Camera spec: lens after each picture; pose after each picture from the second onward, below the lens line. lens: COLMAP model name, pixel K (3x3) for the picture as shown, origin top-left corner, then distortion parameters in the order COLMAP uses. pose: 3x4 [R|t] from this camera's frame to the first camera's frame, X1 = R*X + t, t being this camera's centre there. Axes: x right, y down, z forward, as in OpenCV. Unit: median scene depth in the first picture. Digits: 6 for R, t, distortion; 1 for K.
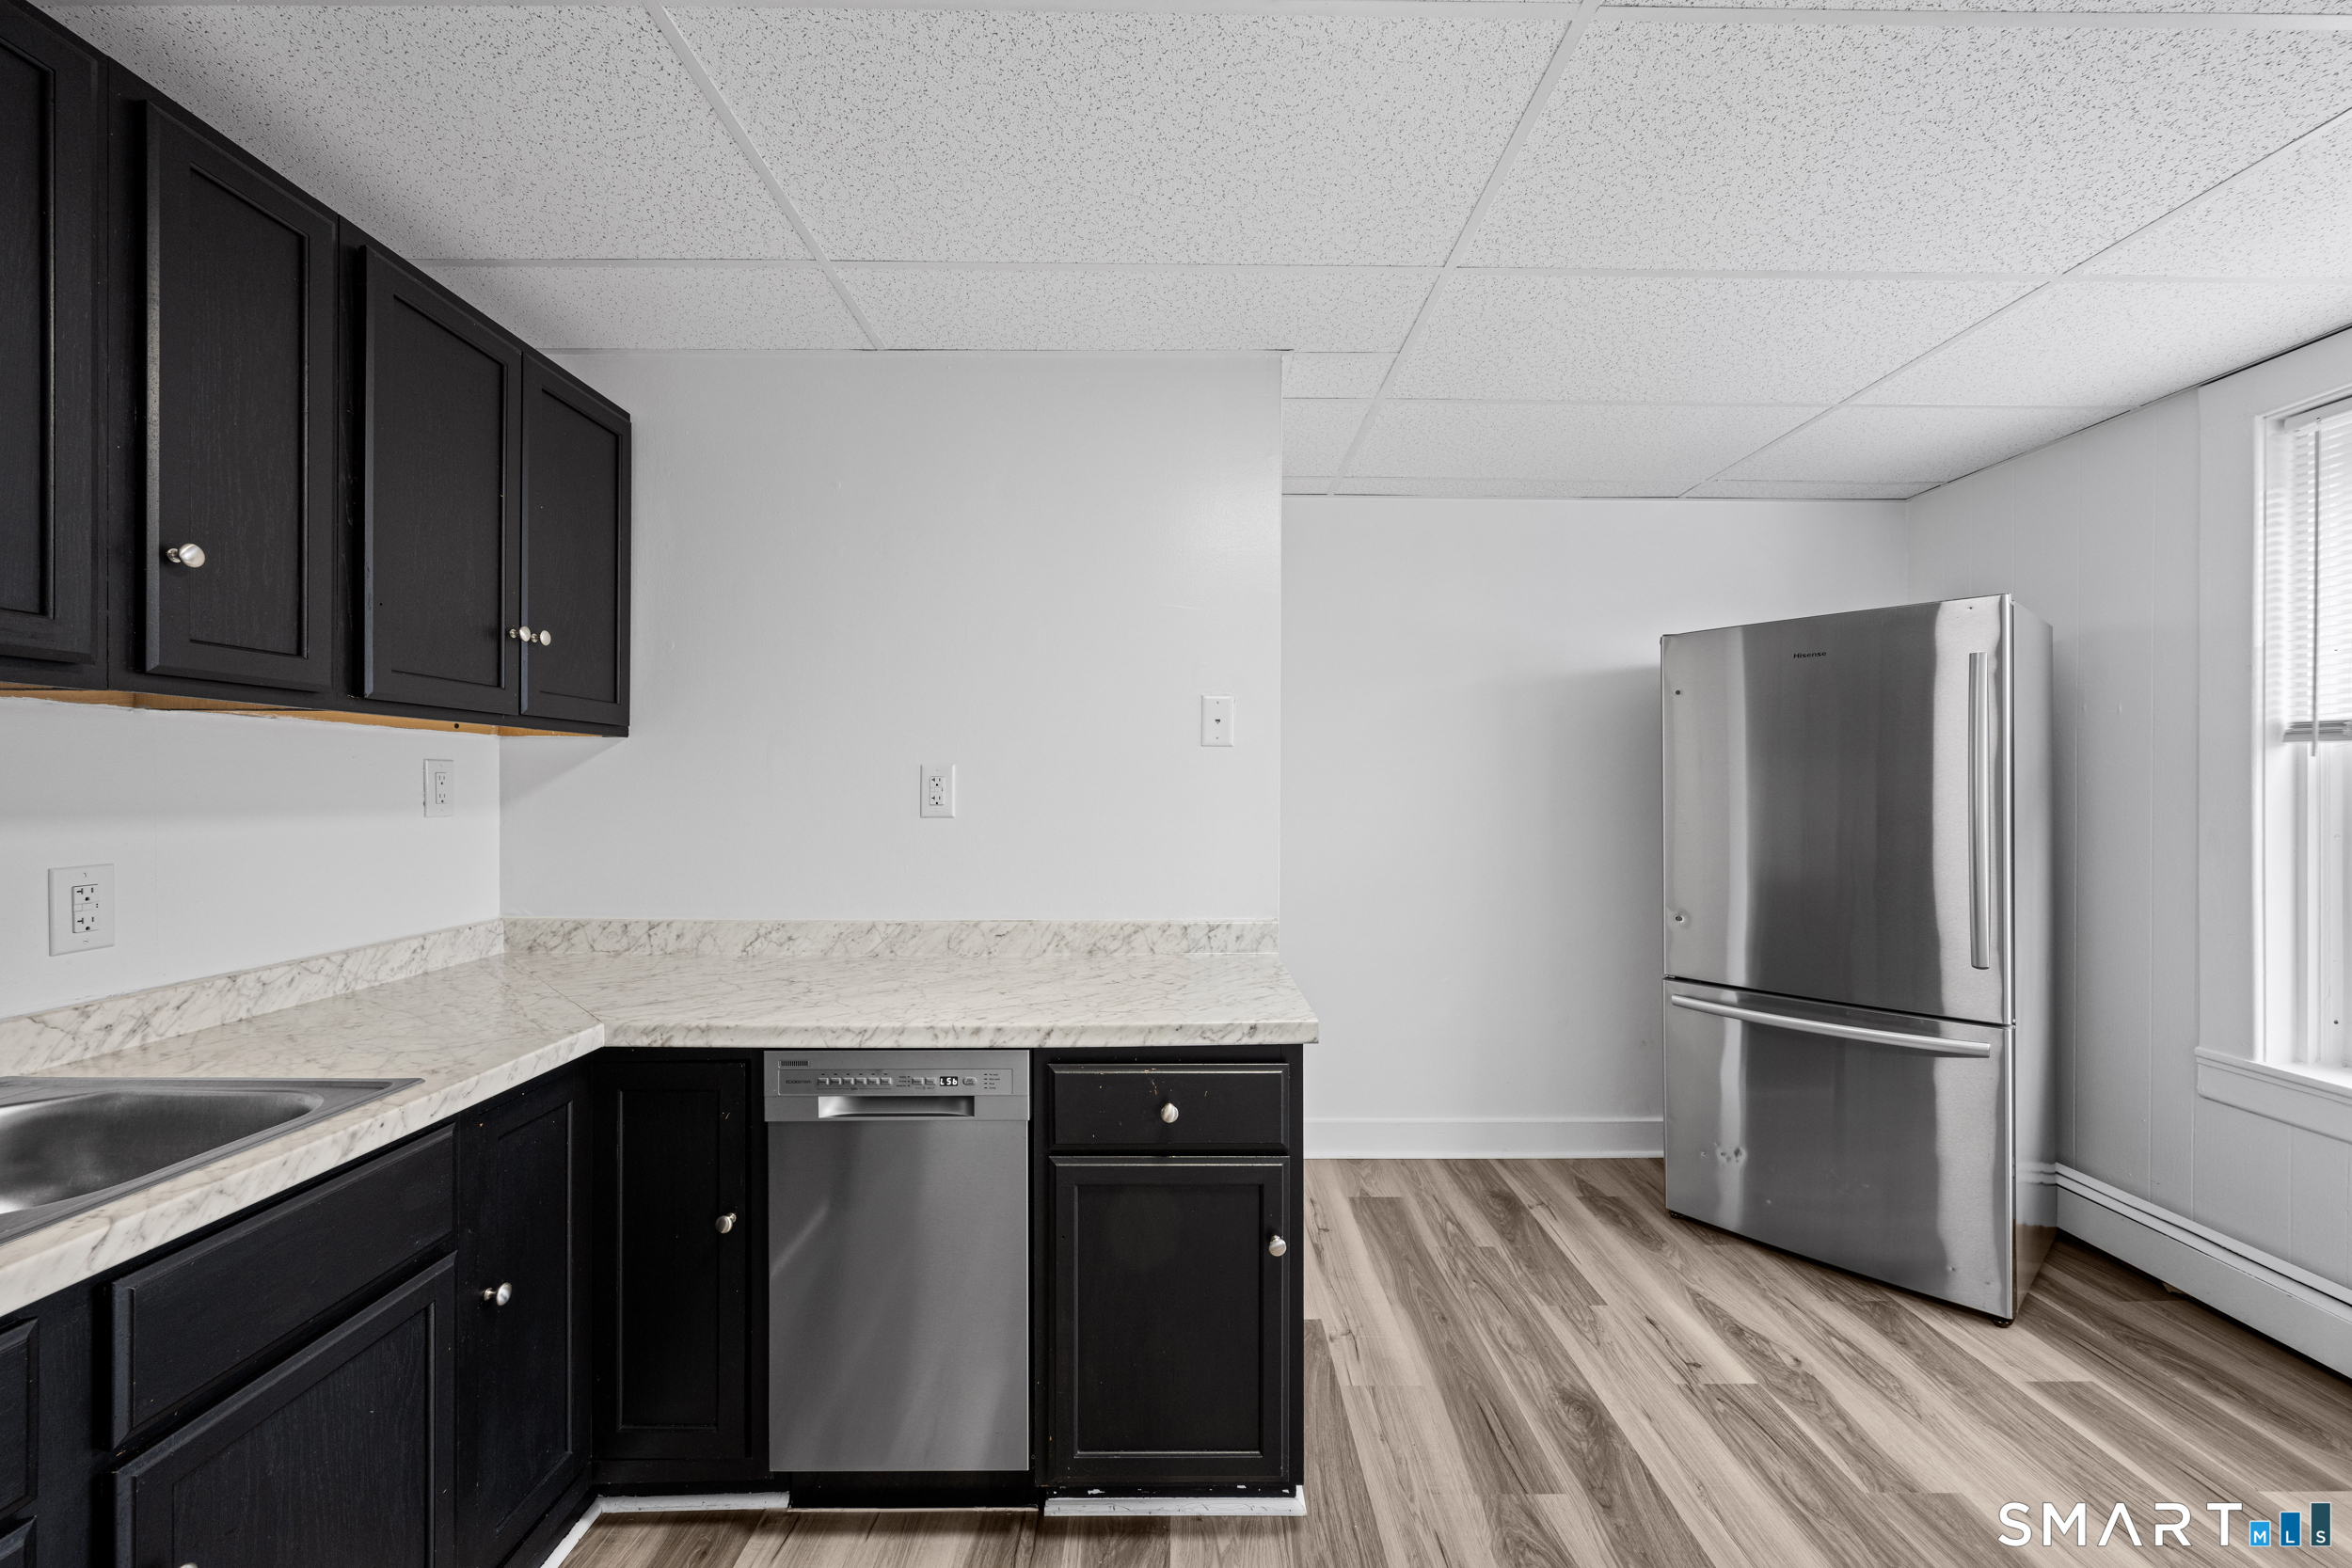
lens RADIAL K [[922.6, 0, 1179.4], [0, 922.6, 788.3], [0, 0, 1]] dist [-0.001371, 0.000257]
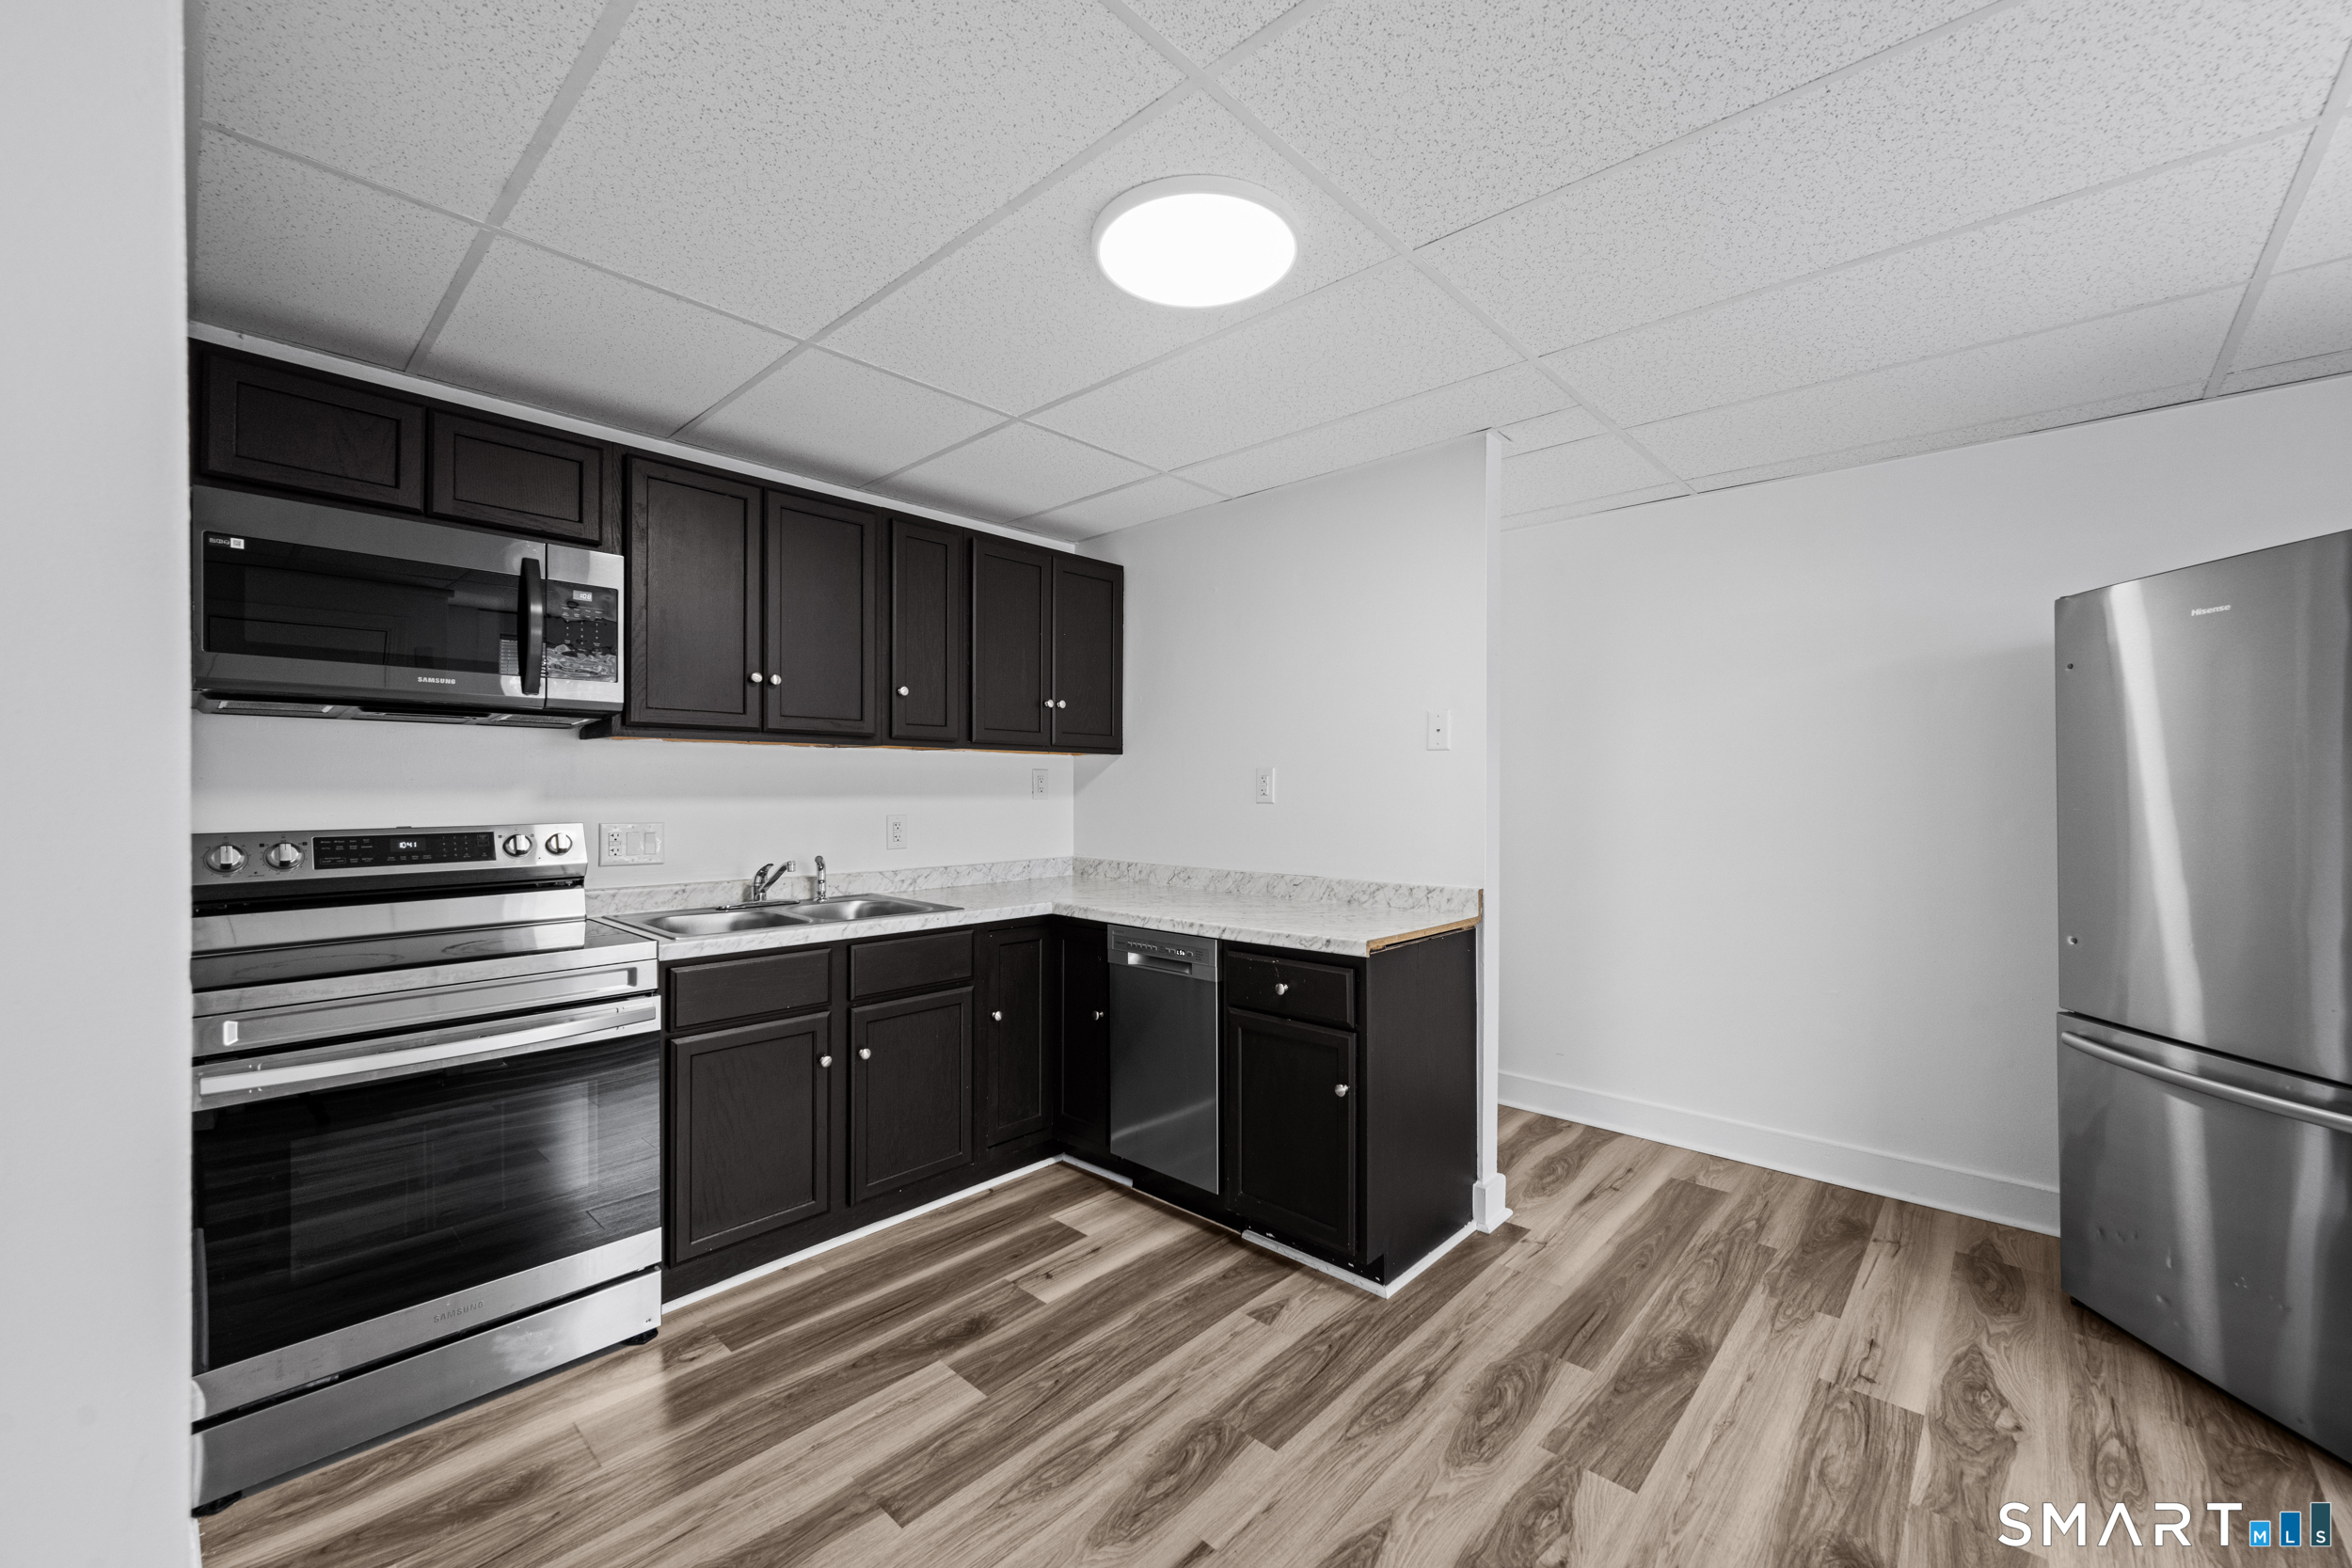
lens RADIAL K [[922.6, 0, 1179.4], [0, 922.6, 788.3], [0, 0, 1]] dist [-0.001371, 0.000257]
pose [[0.733502, 0.000214, -0.679687, 0.693463], [-0.001446, 0.999998, -0.001245, 0.010214], [0.679686, 0.001897, 0.733501, -0.198808]]
